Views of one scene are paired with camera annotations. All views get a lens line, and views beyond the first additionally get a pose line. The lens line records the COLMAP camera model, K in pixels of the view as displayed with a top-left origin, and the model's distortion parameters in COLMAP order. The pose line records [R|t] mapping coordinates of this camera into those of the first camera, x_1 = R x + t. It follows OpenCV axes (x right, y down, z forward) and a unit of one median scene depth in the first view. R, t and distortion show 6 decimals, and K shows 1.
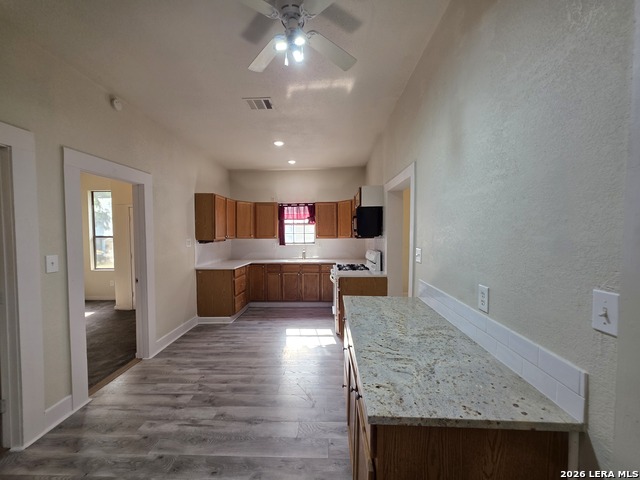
lens RADIAL K [[256.2, 0, 318.1], [0, 256.2, 240.4], [0, 0, 1]] dist [0.002541, -0.000109]
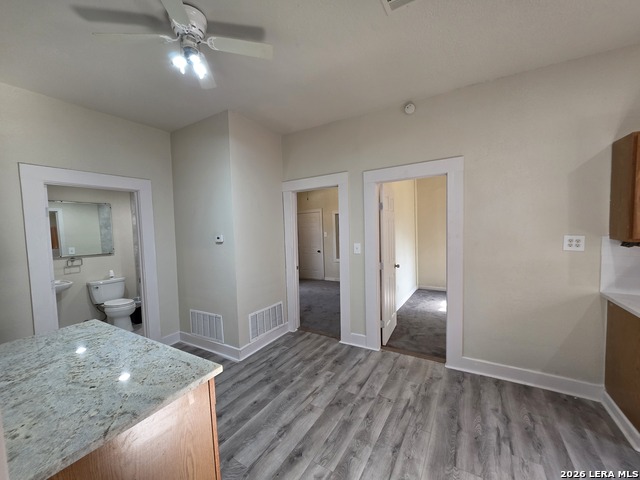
lens RADIAL K [[256.2, 0, 318.9], [0, 256.2, 241.6], [0, 0, 1]] dist [0.002541, -0.000109]
pose [[-0.484169, 0.072090, -0.872000, 0.266561], [0.005938, 0.996848, 0.079115, -0.044773], [0.874954, 0.033127, -0.483071, 0.865561]]
